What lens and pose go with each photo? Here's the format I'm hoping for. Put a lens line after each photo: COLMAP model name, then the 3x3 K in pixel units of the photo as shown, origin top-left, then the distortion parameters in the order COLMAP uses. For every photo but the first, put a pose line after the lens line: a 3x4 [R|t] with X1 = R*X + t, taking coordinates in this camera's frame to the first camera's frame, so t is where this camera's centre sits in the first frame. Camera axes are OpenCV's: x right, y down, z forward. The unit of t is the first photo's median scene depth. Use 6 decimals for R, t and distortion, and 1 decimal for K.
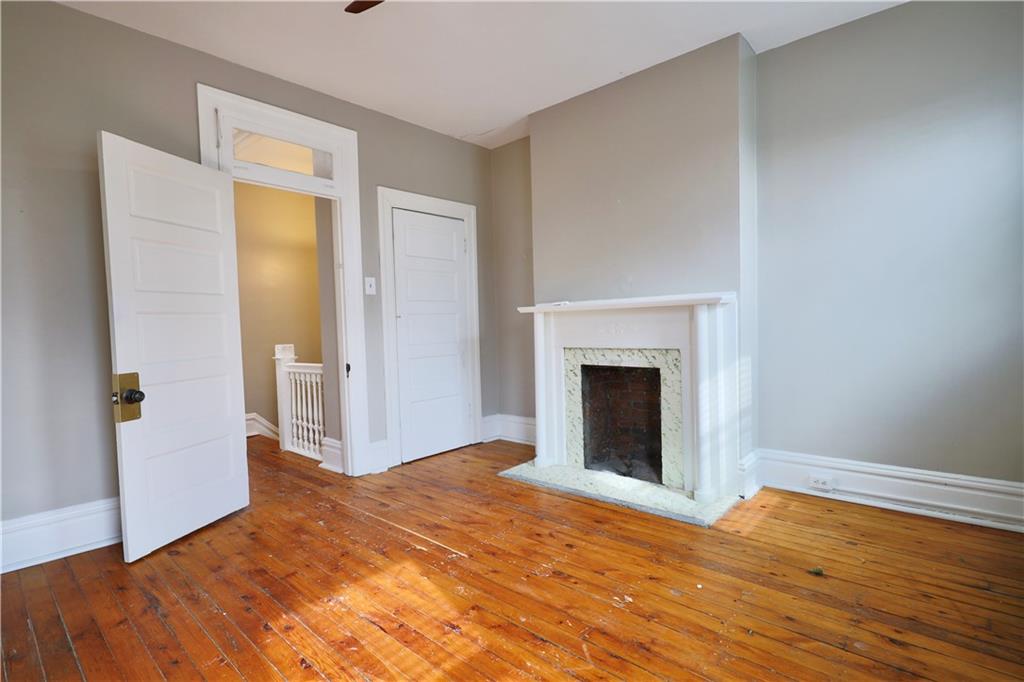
lens RADIAL K [[494.6, 0, 512.0], [0, 494.6, 341.0], [0, 0, 1]] dist [-0.000985, 0.000121]
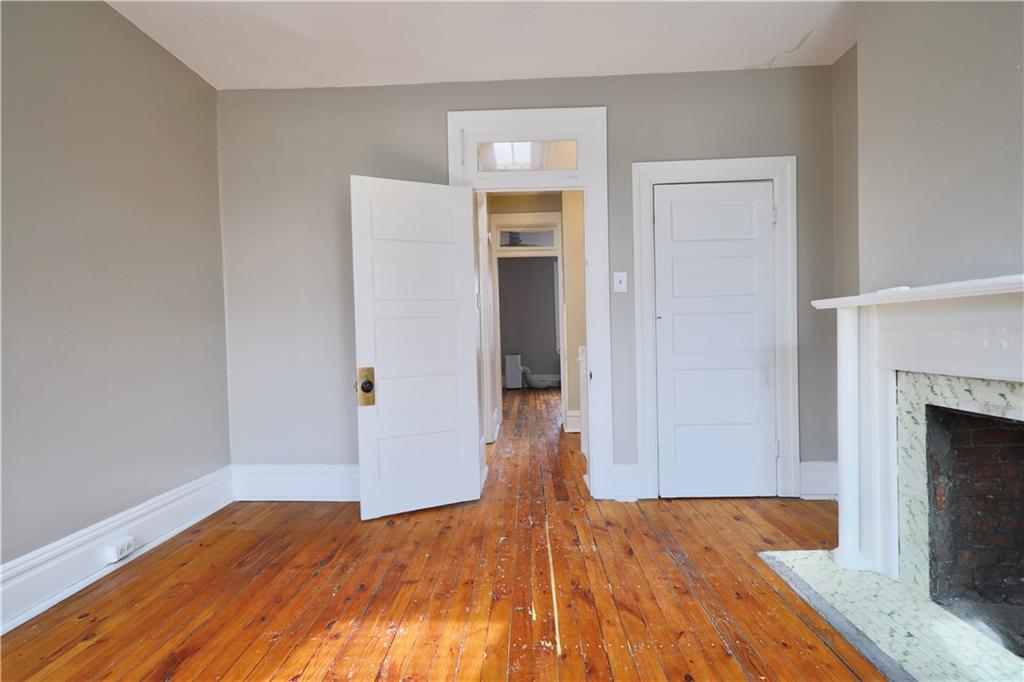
lens RADIAL K [[494.6, 0, 512.0], [0, 494.6, 341.0], [0, 0, 1]] dist [-0.000985, 0.000121]
pose [[0.640797, 0.025291, -0.767294, 0.263414], [-0.023942, 0.999629, 0.012954, -0.016574], [0.767337, 0.010070, 0.641165, 0.317320]]
